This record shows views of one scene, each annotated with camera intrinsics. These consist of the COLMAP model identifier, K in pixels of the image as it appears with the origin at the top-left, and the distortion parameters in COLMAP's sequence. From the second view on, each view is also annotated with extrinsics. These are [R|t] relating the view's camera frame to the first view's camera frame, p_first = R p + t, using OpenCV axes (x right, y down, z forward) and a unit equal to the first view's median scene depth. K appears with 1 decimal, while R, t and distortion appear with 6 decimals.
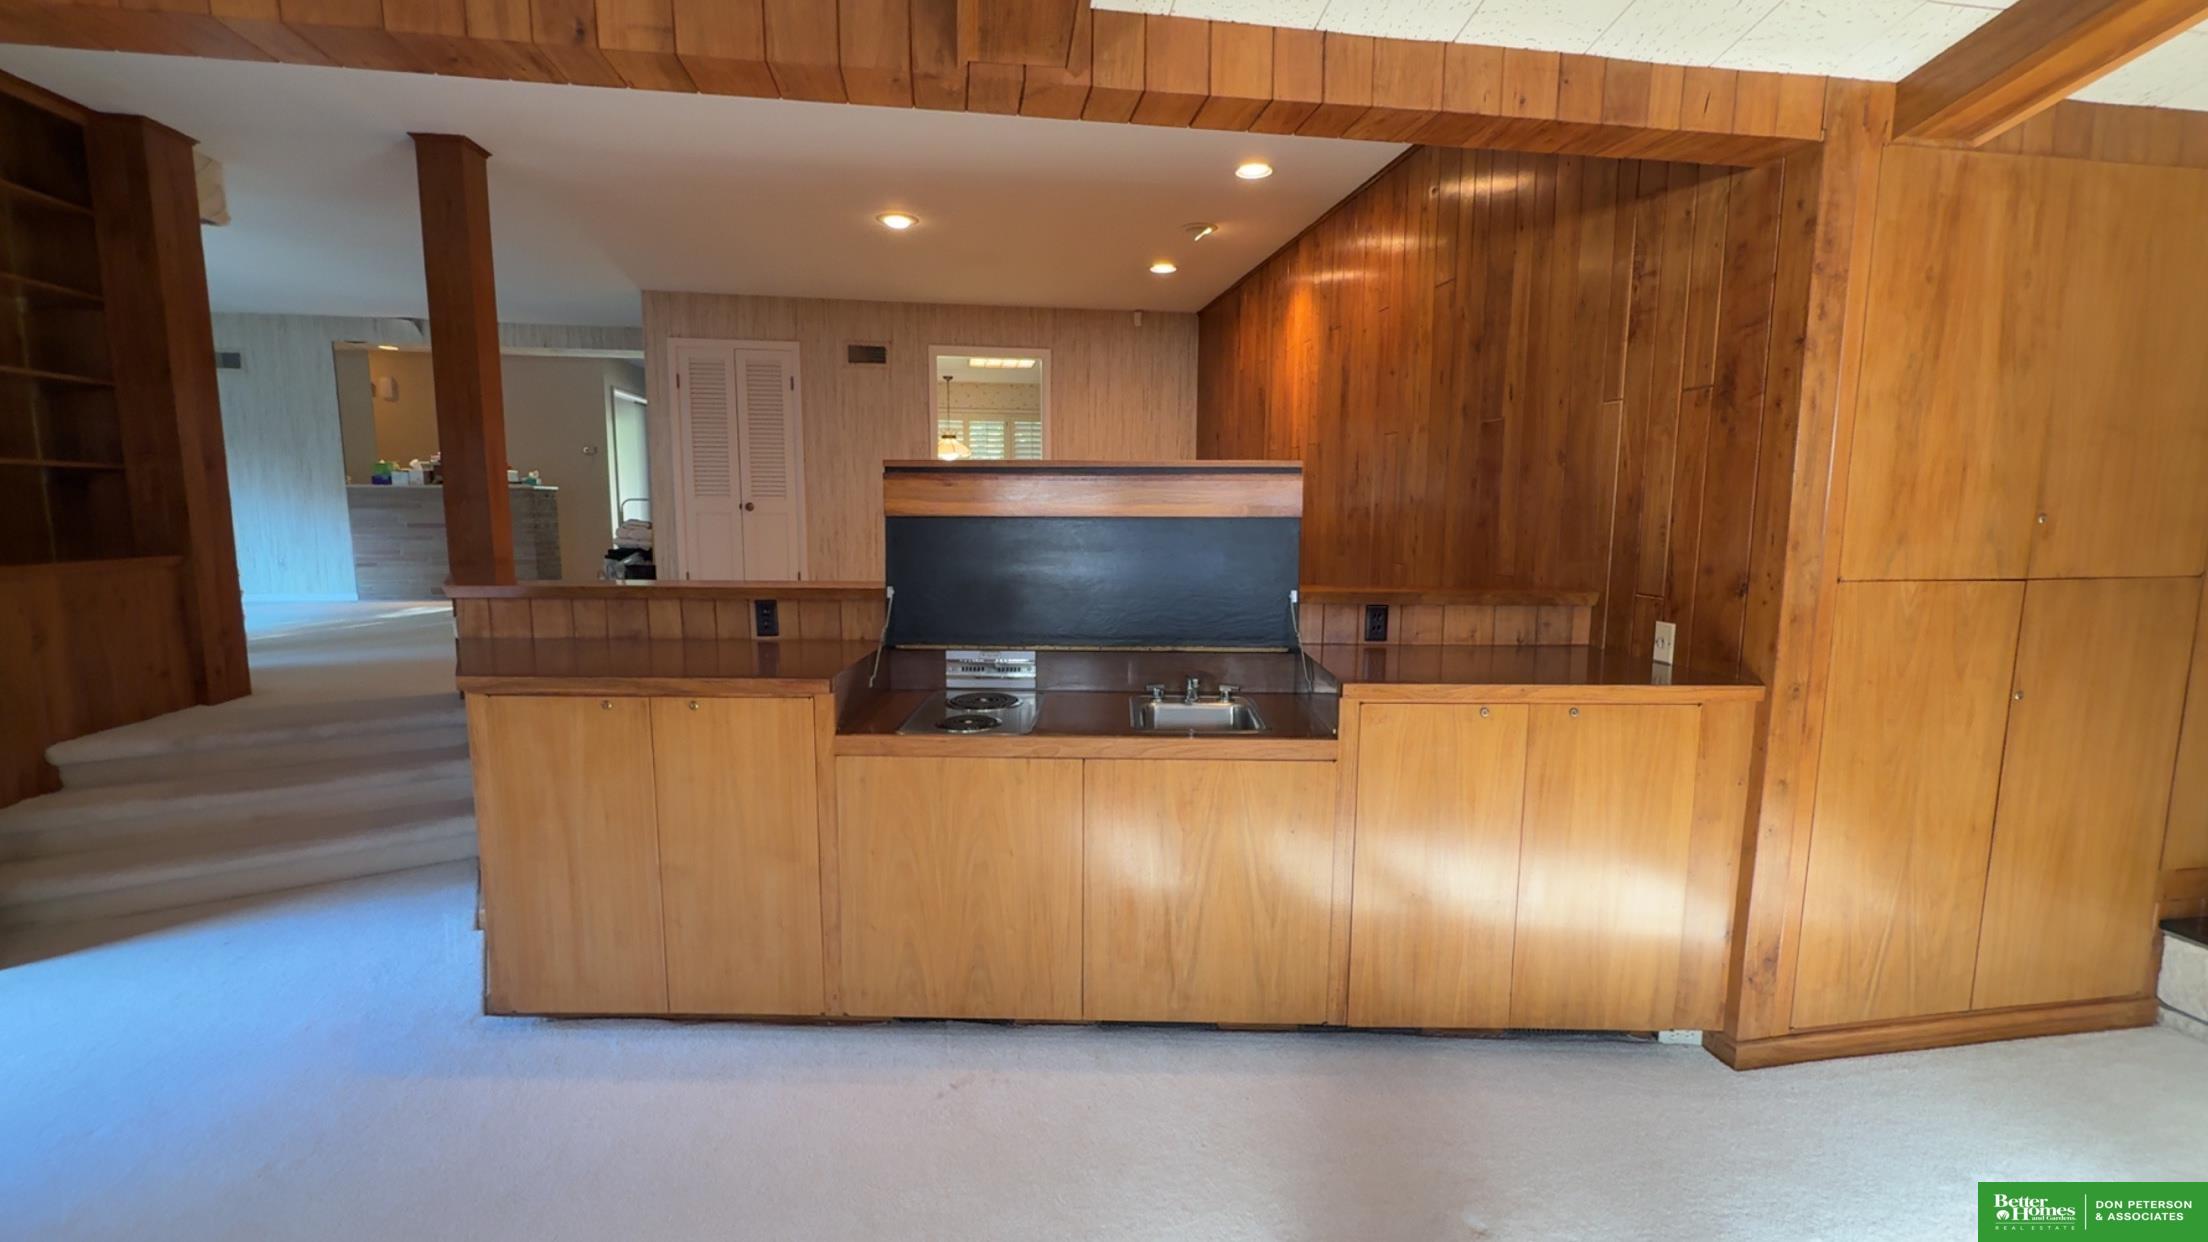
lens RADIAL K [[909.0, 0, 1106.9], [0, 909.0, 613.4], [0, 0, 1]] dist [-0.002352, -0.000990]
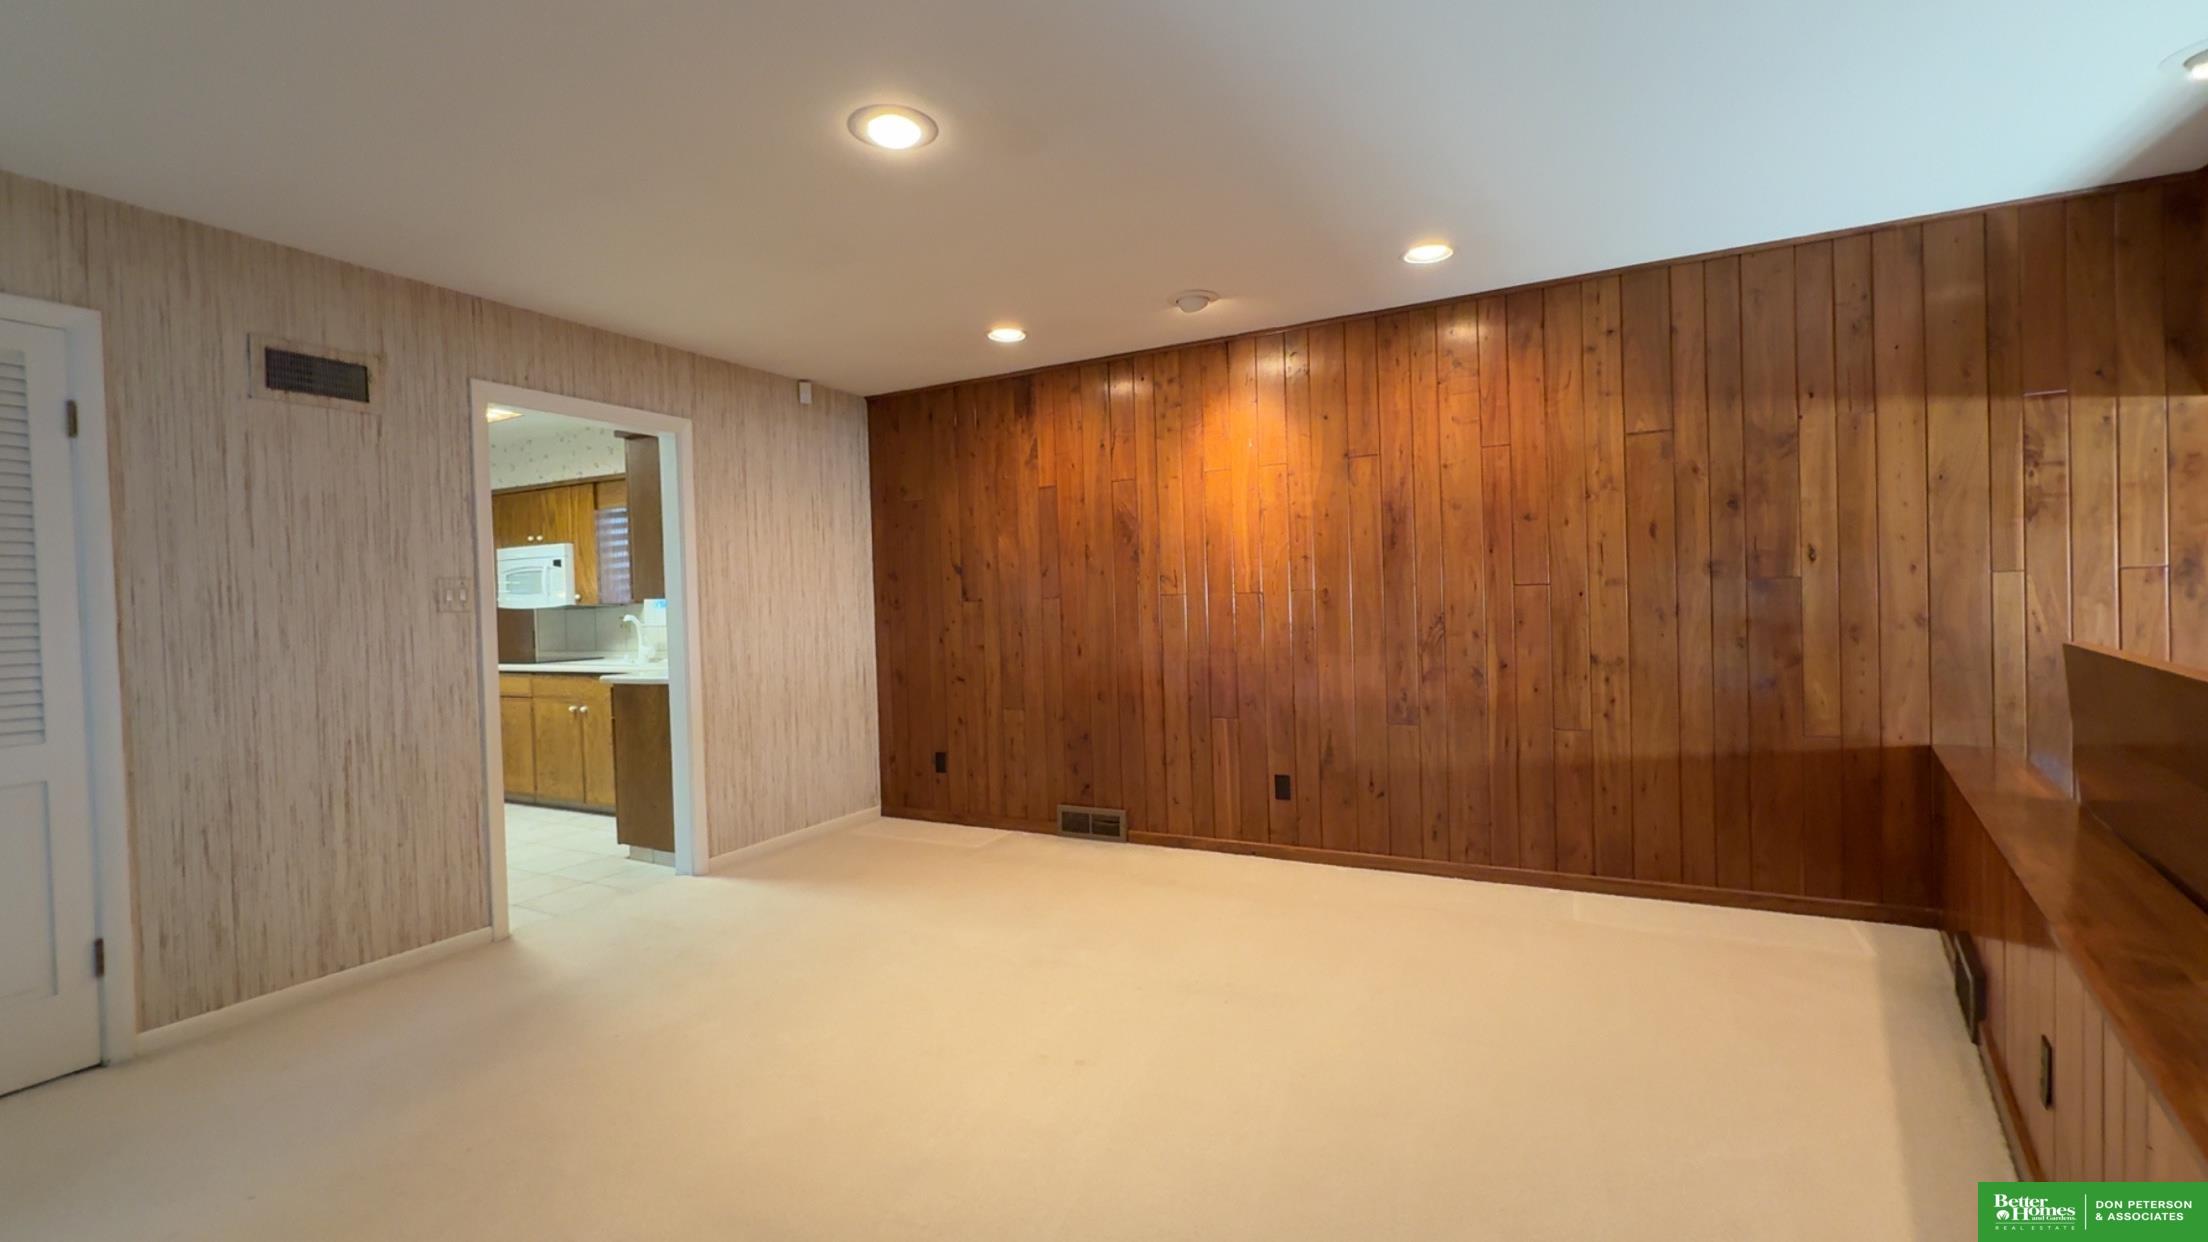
lens RADIAL K [[909.0, 0, 1104.4], [0, 909.0, 619.4], [0, 0, 1]] dist [-0.002352, -0.000990]
pose [[0.611199, -0.036512, 0.790634, -0.380317], [0.128428, 0.990272, -0.053550, -0.101187], [-0.780988, 0.134269, 0.609943, 0.467971]]
